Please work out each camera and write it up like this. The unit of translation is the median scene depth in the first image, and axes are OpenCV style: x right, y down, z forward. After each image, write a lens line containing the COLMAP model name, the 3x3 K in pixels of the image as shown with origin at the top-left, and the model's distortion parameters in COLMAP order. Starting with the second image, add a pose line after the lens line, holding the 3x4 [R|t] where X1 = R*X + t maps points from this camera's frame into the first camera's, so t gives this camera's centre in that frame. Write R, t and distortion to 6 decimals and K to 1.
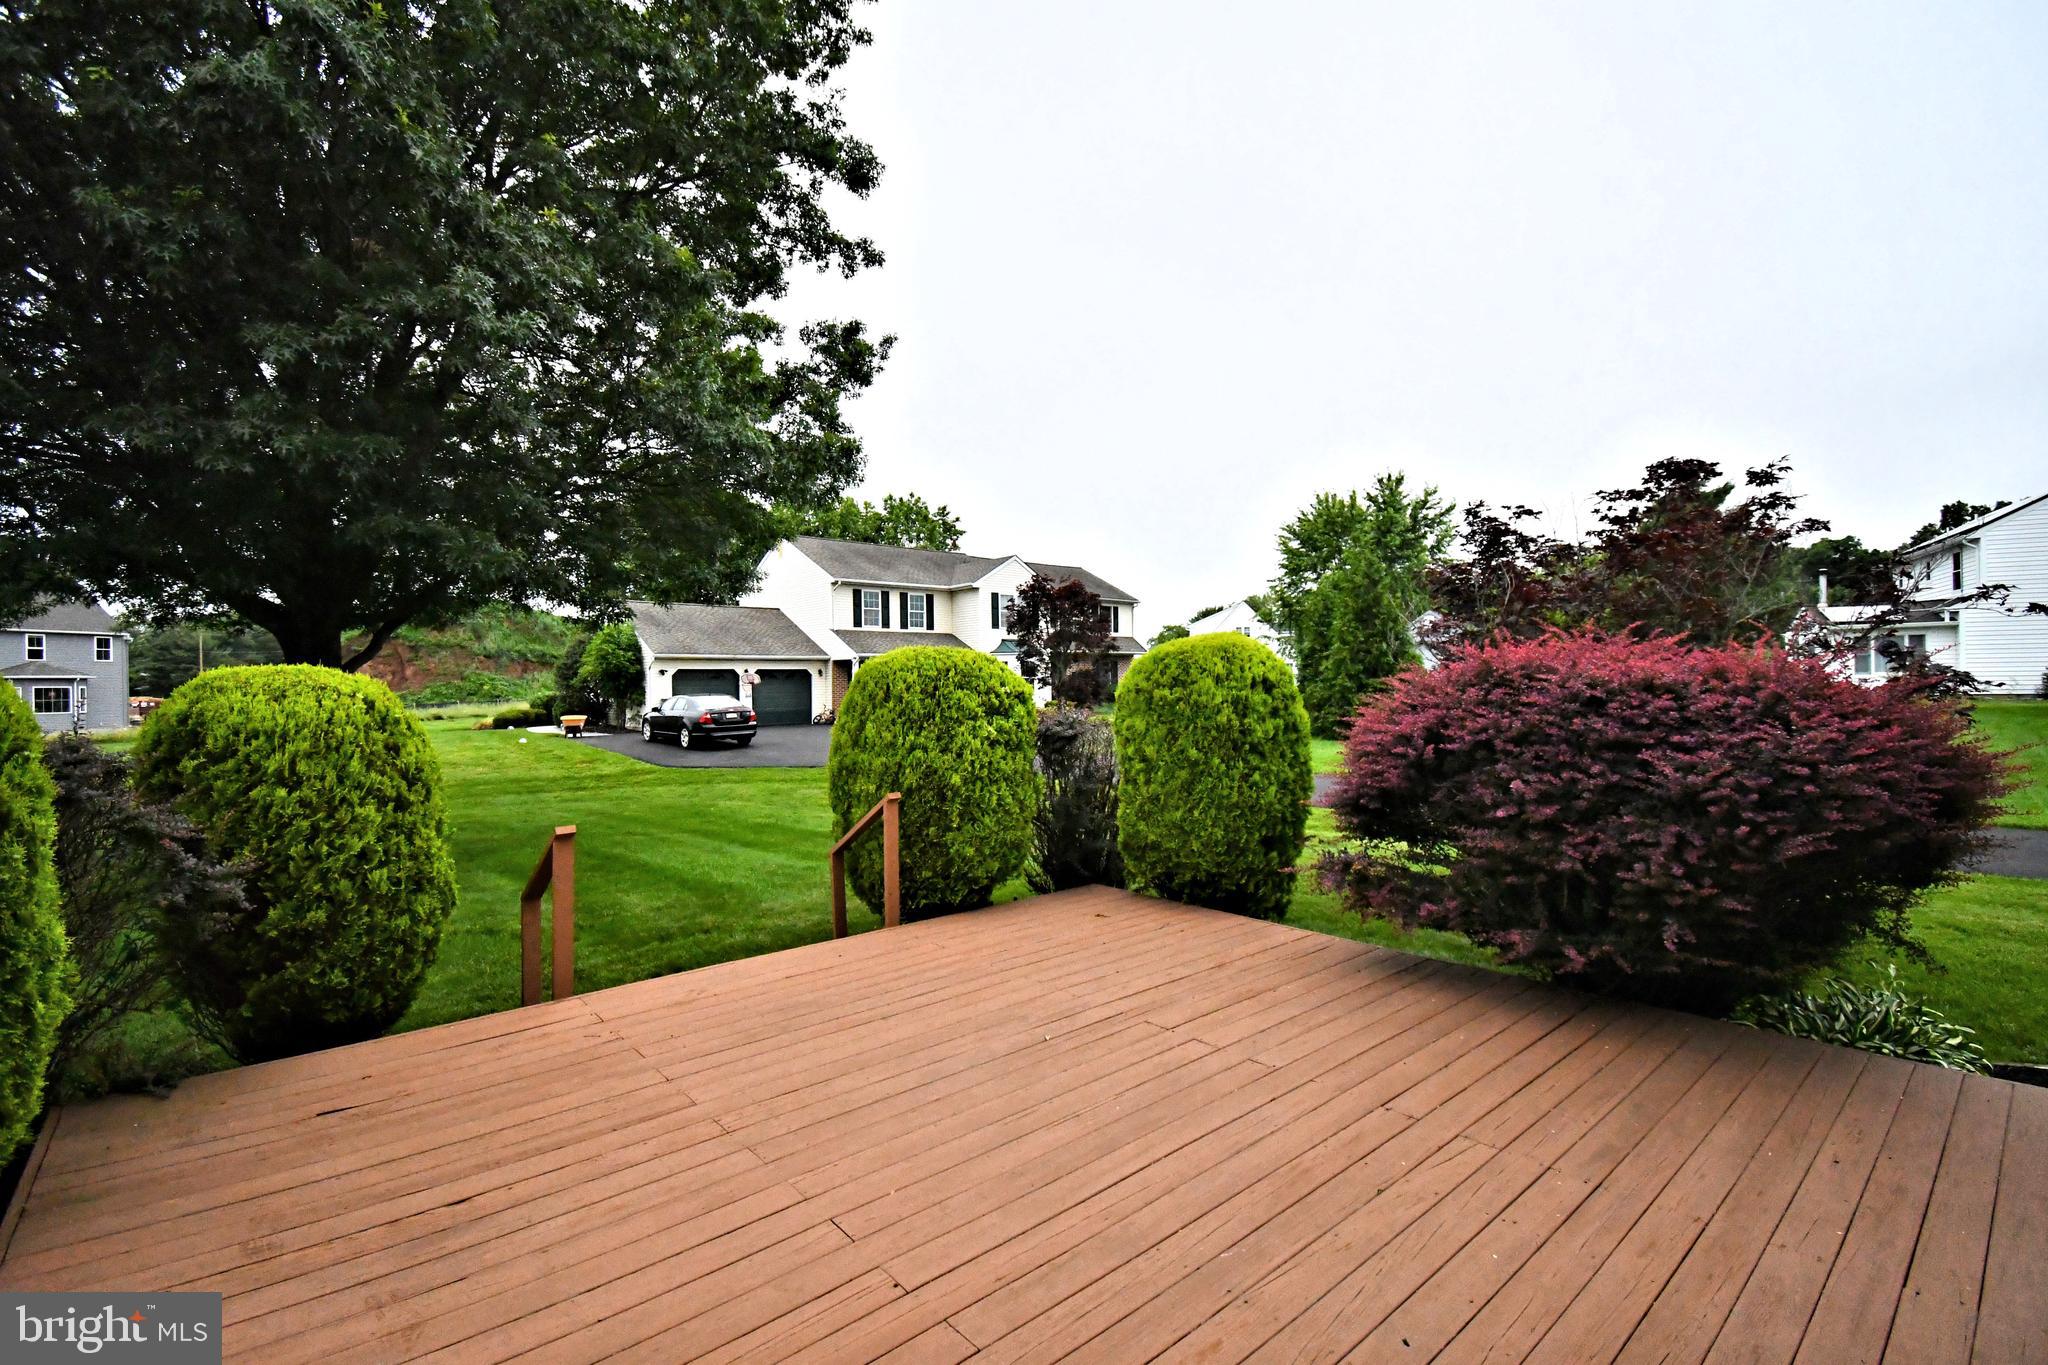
lens RADIAL K [[907.1, 0, 1012.4], [0, 907.1, 684.0], [0, 0, 1]] dist [0.033334, -0.015109]
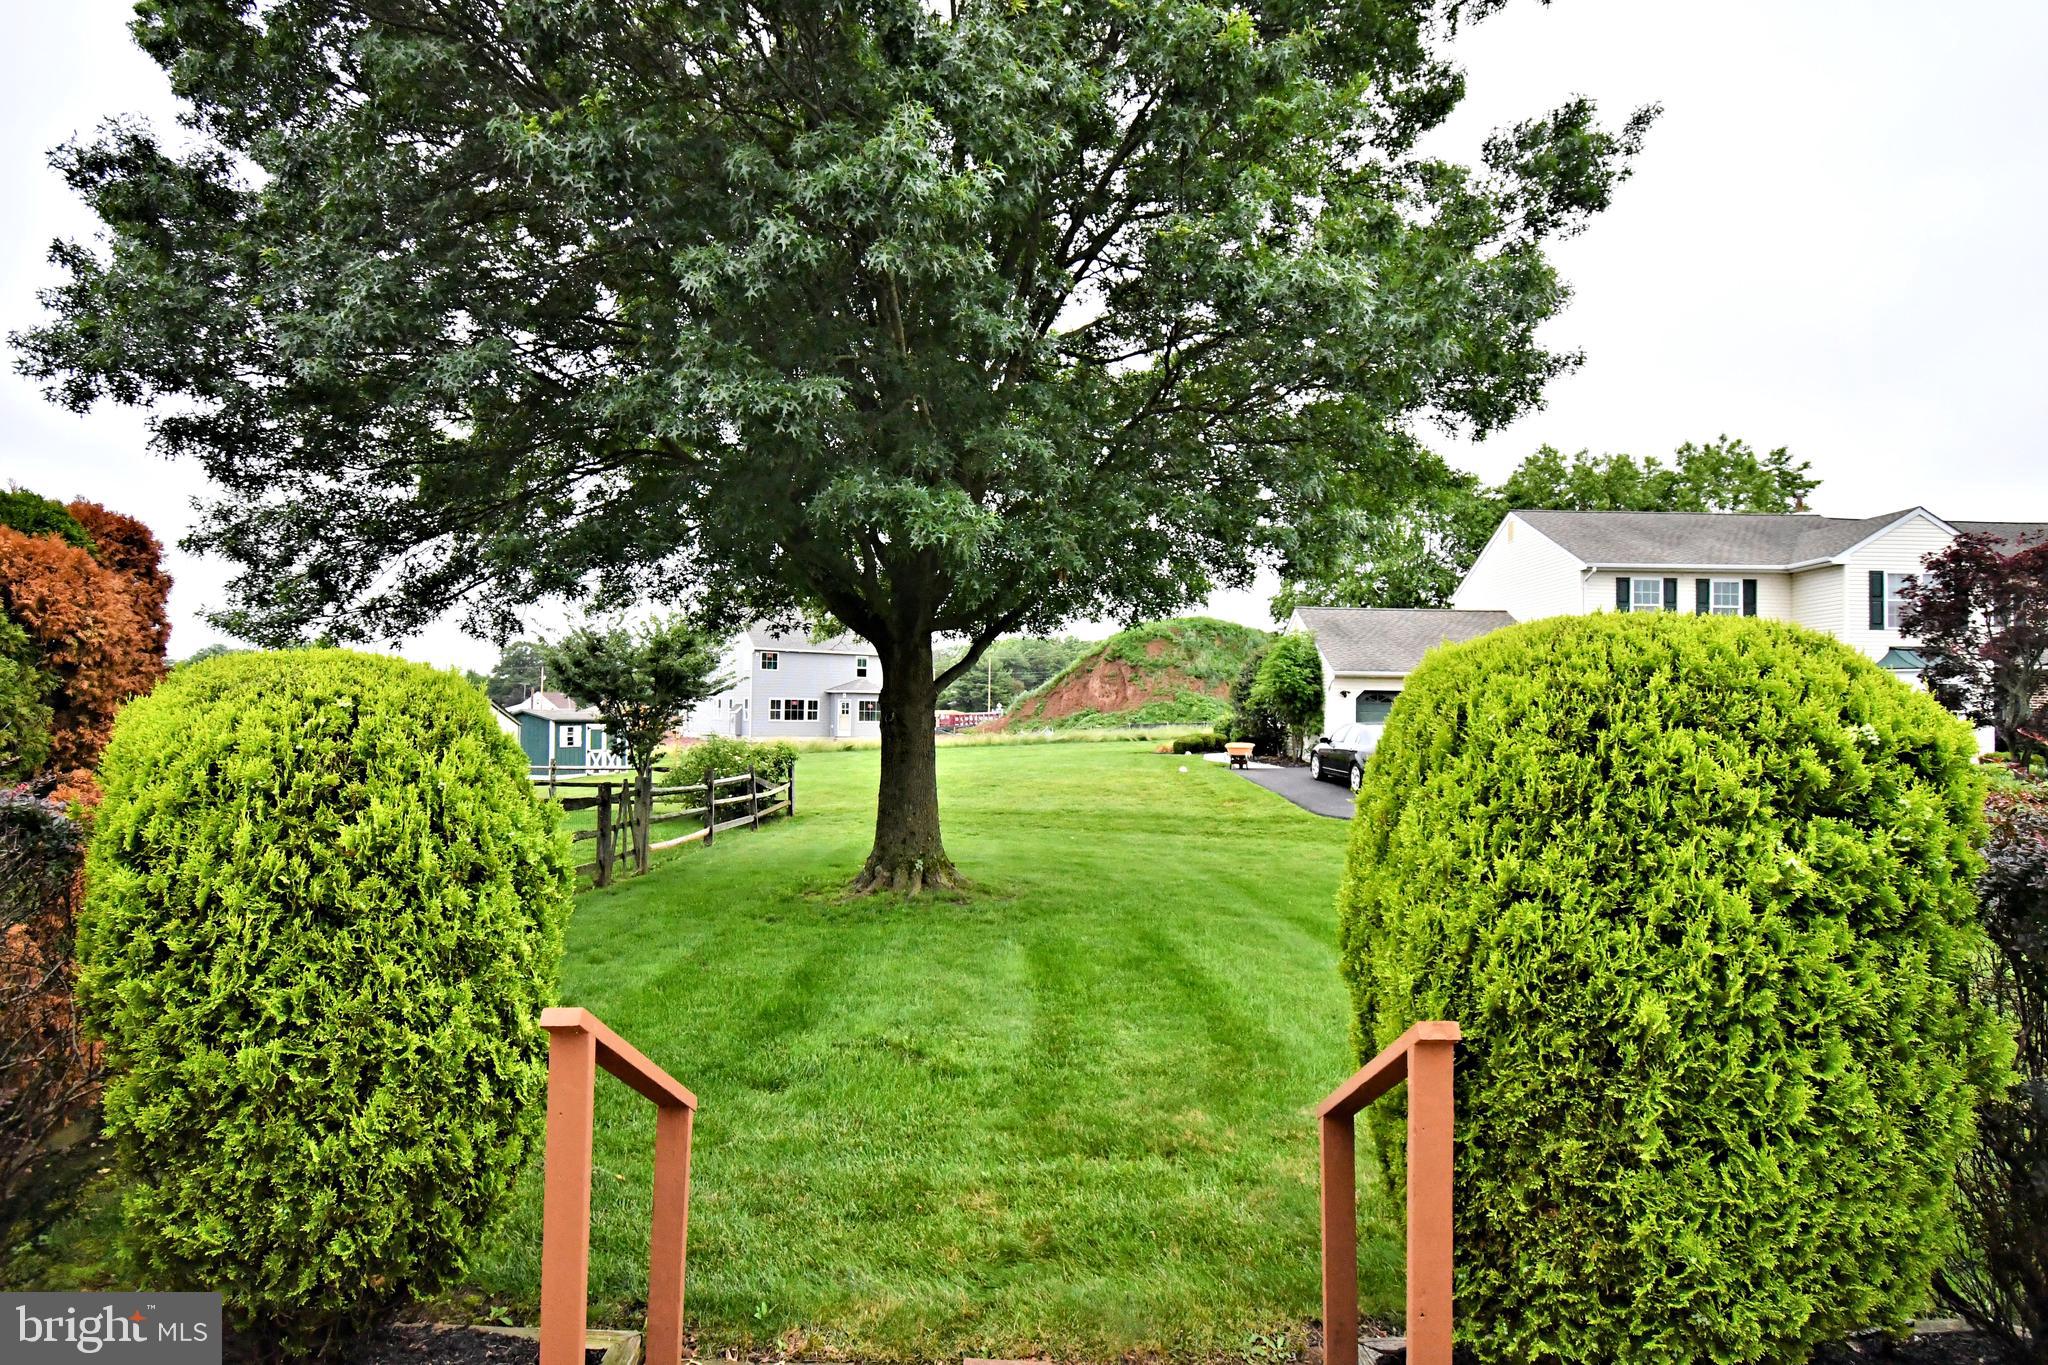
lens RADIAL K [[1013.1, 0, 1069.8], [0, 1013.1, 704.1], [0, 0, 1]] dist [-0.008501, -0.005235]
pose [[0.766084, 0.018423, -0.642476, 0.003054], [-0.022873, 0.999737, 0.001394, 0.001053], [0.642333, 0.013628, 0.766305, 0.303804]]
